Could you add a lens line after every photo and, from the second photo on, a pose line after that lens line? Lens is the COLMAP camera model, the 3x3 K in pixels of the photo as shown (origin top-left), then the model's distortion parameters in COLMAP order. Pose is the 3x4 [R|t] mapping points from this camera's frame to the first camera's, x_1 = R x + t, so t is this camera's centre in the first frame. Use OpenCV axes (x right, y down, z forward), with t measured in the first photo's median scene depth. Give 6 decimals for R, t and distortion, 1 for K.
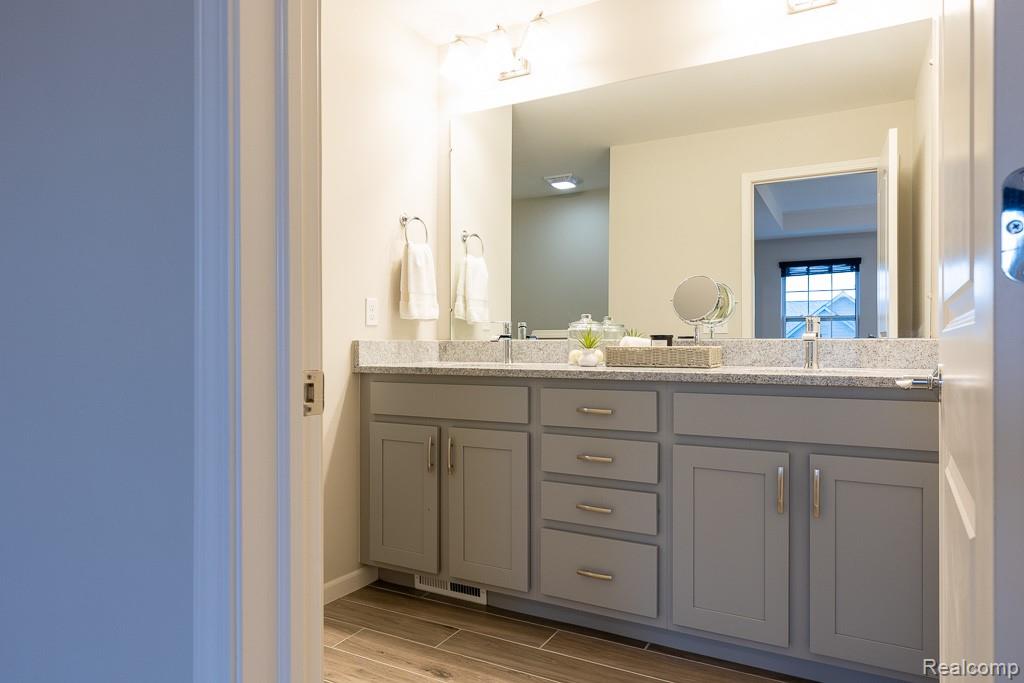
lens RADIAL K [[655.7, 0, 511.7], [0, 655.7, 344.0], [0, 0, 1]] dist [0.002289, 0.000231]
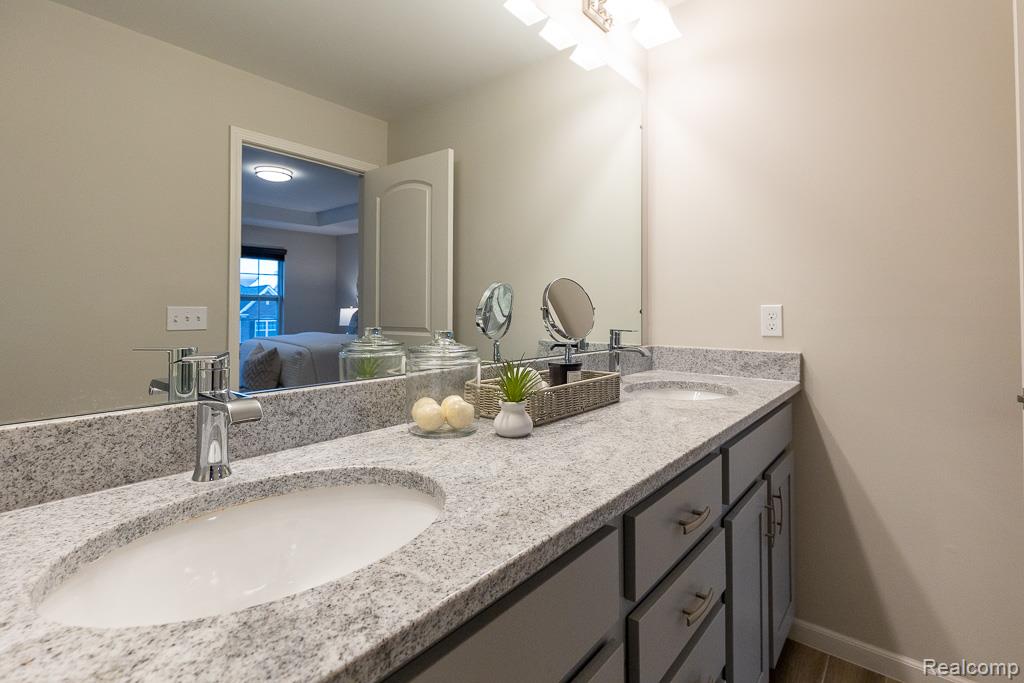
lens RADIAL K [[477.5, 0, 529.2], [0, 477.5, 308.6], [0, 0, 1]] dist [0.004151, -0.002002]
pose [[0.157241, 0.006205, 0.987541, -0.246481], [-0.002452, 0.999980, -0.005893, -0.060835], [-0.987557, -0.001494, 0.157253, 0.886107]]
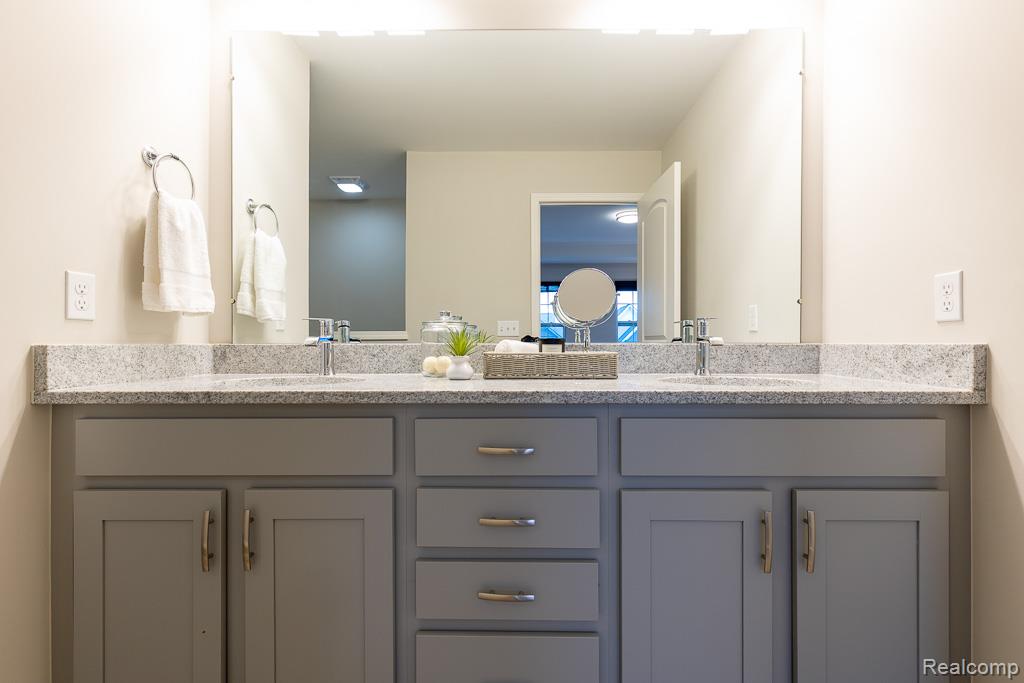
lens RADIAL K [[477.5, 0, 528.9], [0, 477.5, 343.4], [0, 0, 1]] dist [0.004151, -0.002002]
pose [[0.874714, -0.000748, 0.484638, -0.075558], [0.000579, 1.000000, 0.000497, -0.007054], [-0.484639, -0.000154, 0.874714, 0.461049]]
